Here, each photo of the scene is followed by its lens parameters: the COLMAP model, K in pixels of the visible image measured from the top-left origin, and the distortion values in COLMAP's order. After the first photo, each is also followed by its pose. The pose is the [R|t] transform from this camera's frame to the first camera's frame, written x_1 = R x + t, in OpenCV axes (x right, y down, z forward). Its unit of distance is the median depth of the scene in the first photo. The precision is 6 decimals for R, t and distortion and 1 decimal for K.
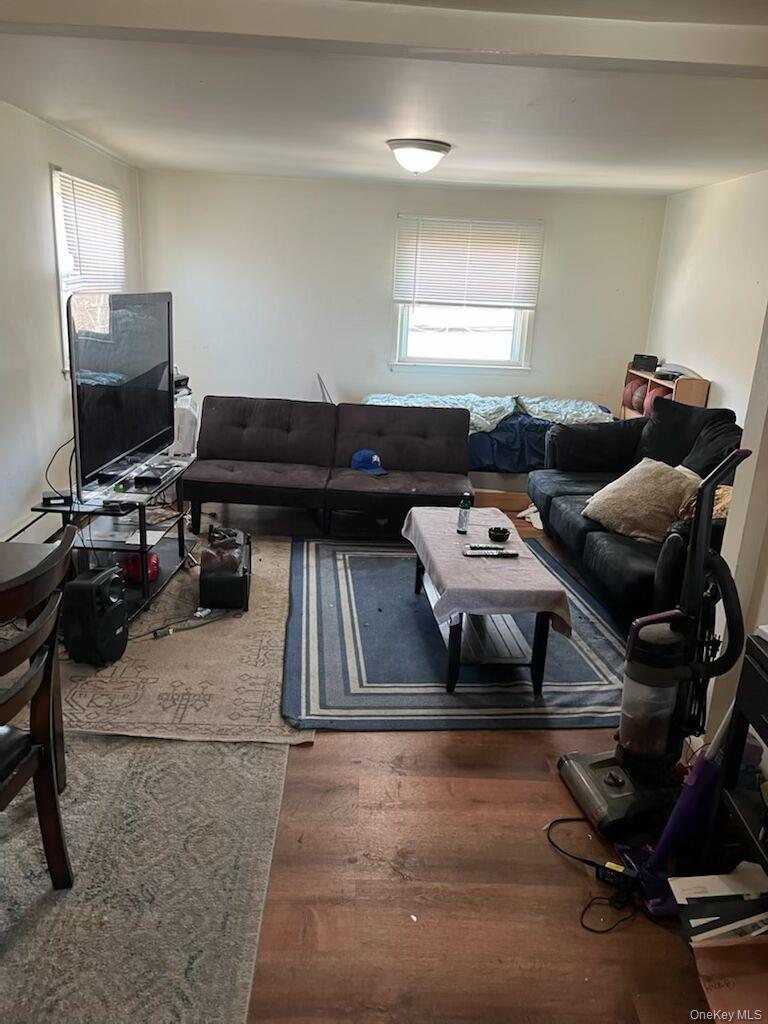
lens RADIAL K [[743.6, 0, 384.0], [0, 743.6, 512.0], [0, 0, 1]] dist [0.085805, -0.126237]
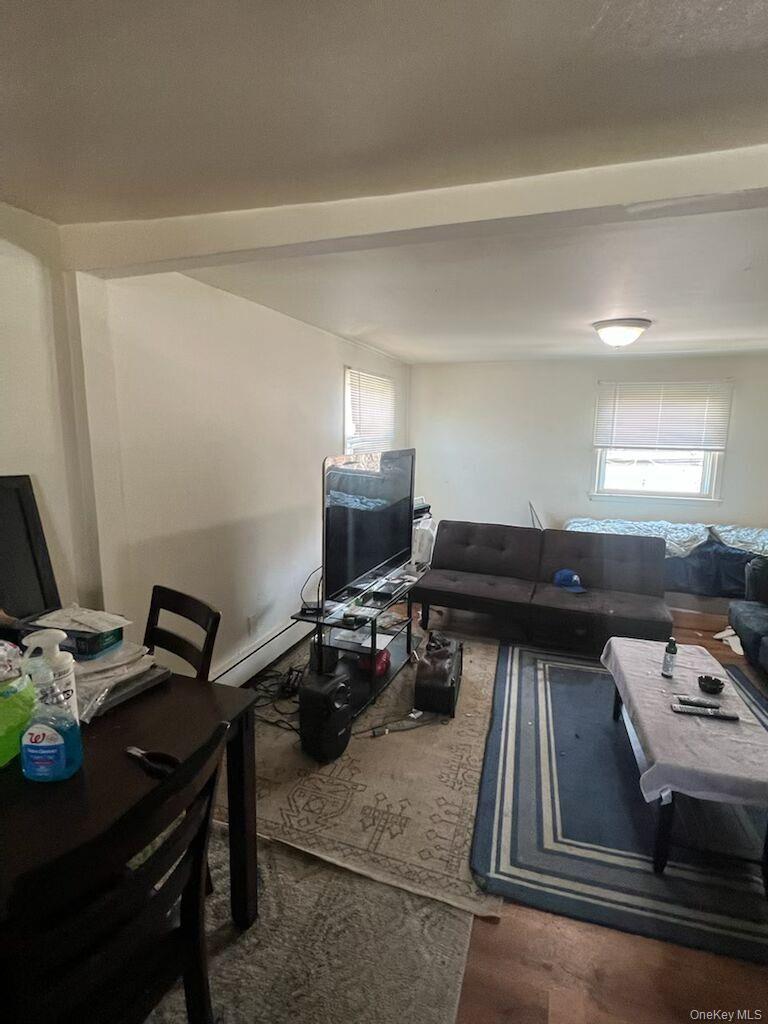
lens RADIAL K [[508.4, 0, 384.0], [0, 508.4, 512.0], [0, 0, 1]] dist [0.000622, -0.000955]
pose [[0.931879, 0.022914, -0.362044, -0.006801], [-0.074034, 0.989012, -0.127963, -0.070441], [0.355134, 0.146050, 0.923336, 0.189553]]
